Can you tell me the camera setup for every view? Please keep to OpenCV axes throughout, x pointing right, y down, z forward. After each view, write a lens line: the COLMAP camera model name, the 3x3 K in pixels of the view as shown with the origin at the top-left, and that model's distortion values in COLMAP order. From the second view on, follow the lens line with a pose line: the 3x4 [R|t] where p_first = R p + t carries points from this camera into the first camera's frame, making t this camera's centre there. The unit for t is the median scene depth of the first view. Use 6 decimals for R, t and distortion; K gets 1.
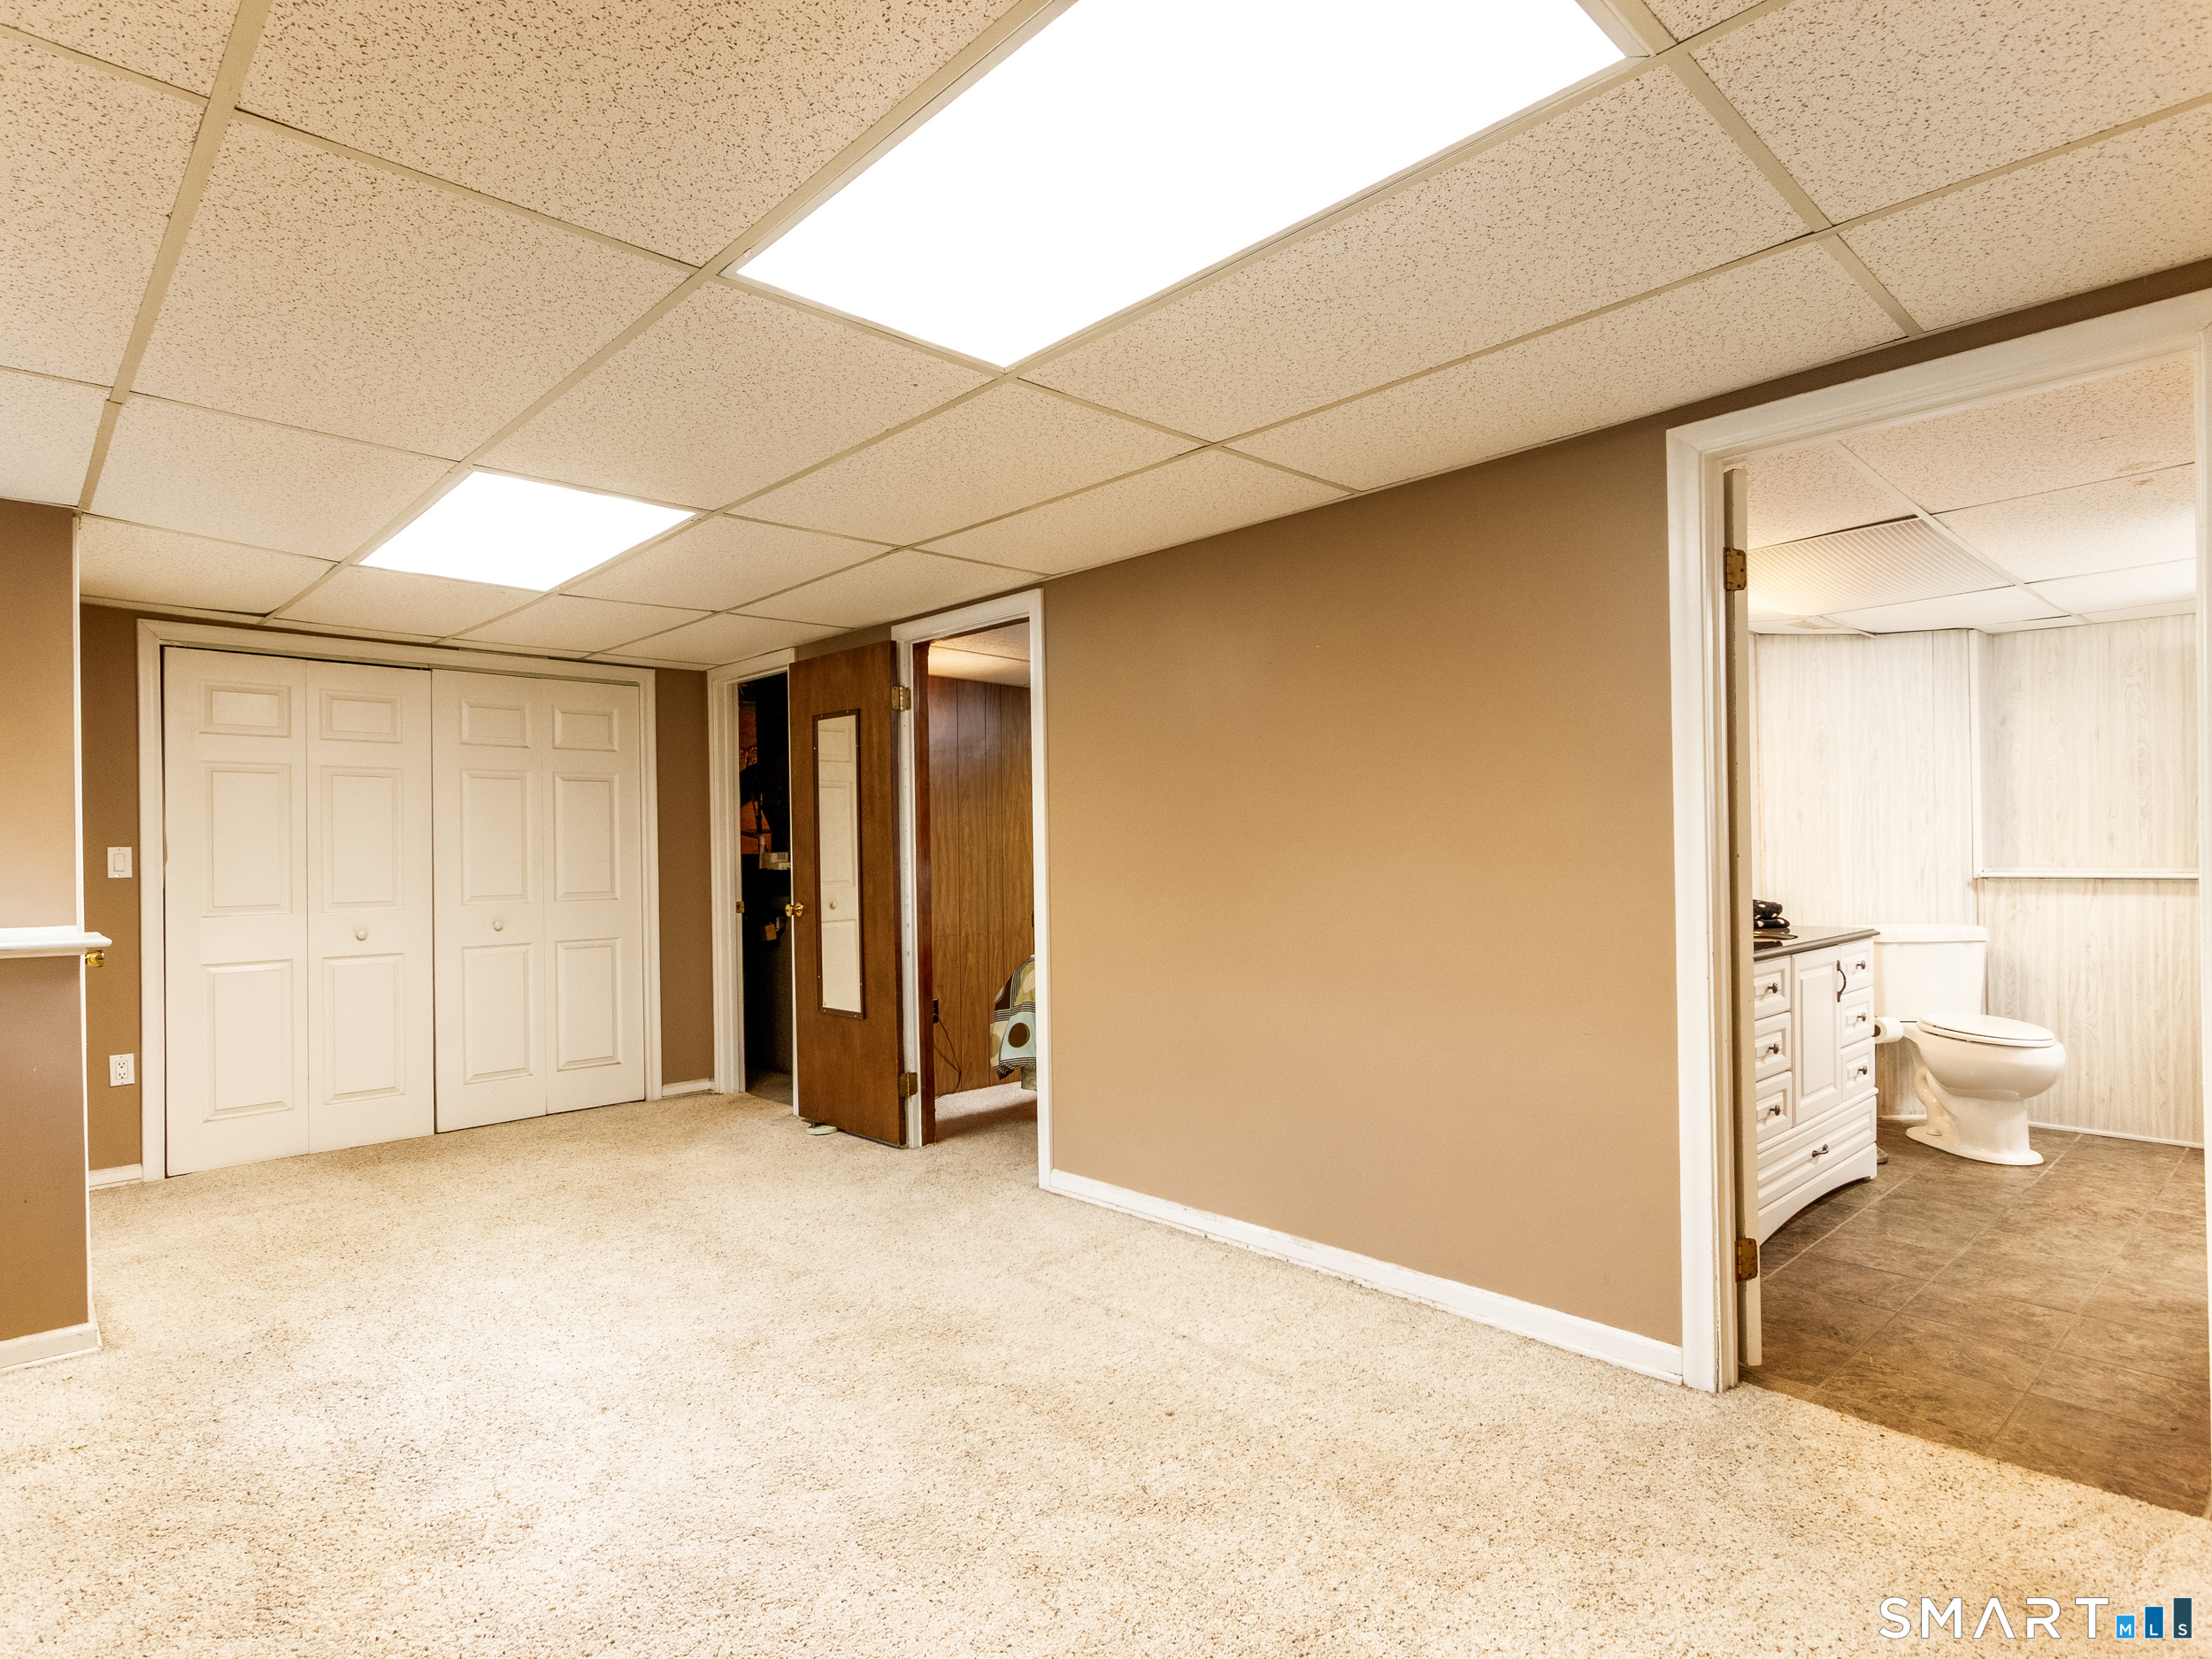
lens RADIAL K [[1154.7, 0, 1095.4], [0, 1154.7, 858.1], [0, 0, 1]] dist [-0.024233, 0.006271]
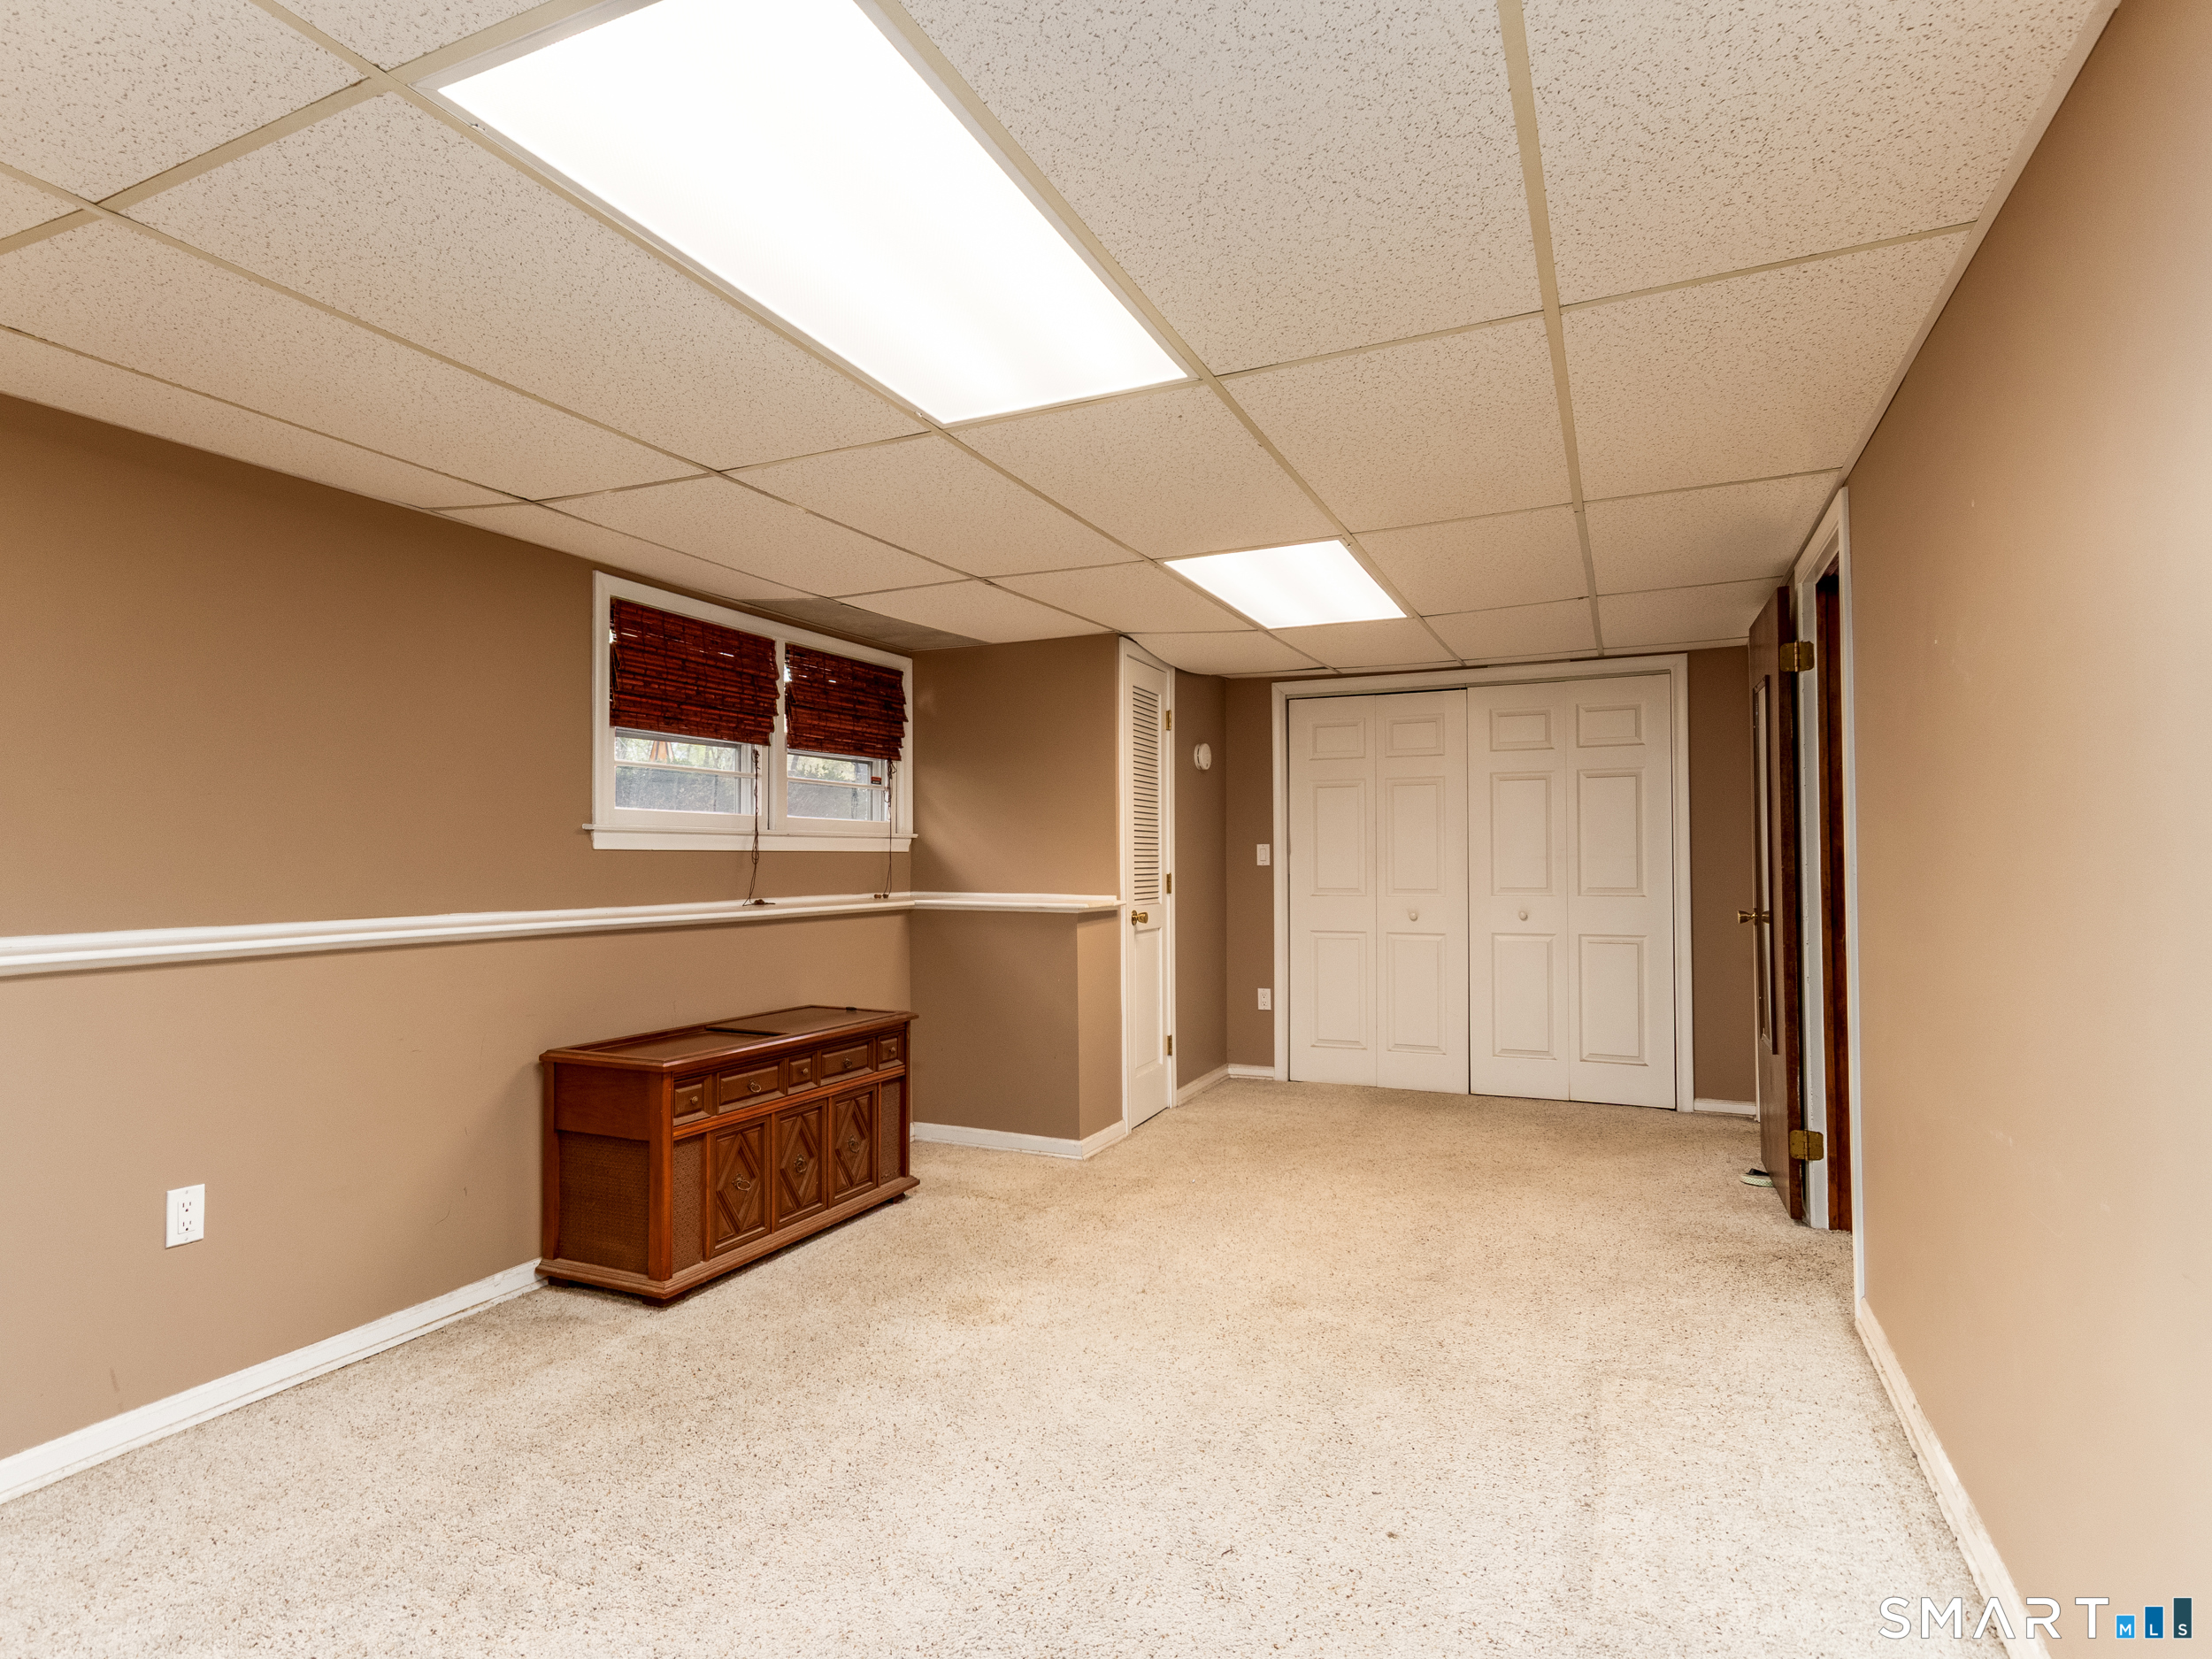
lens RADIAL K [[1154.7, 0, 1095.4], [0, 1154.7, 858.1], [0, 0, 1]] dist [-0.024233, 0.006271]
pose [[0.354884, 0.012699, -0.934824, 0.449027], [-0.004803, 0.999919, 0.011760, -0.008260], [0.934898, 0.000317, 0.354916, 0.302001]]
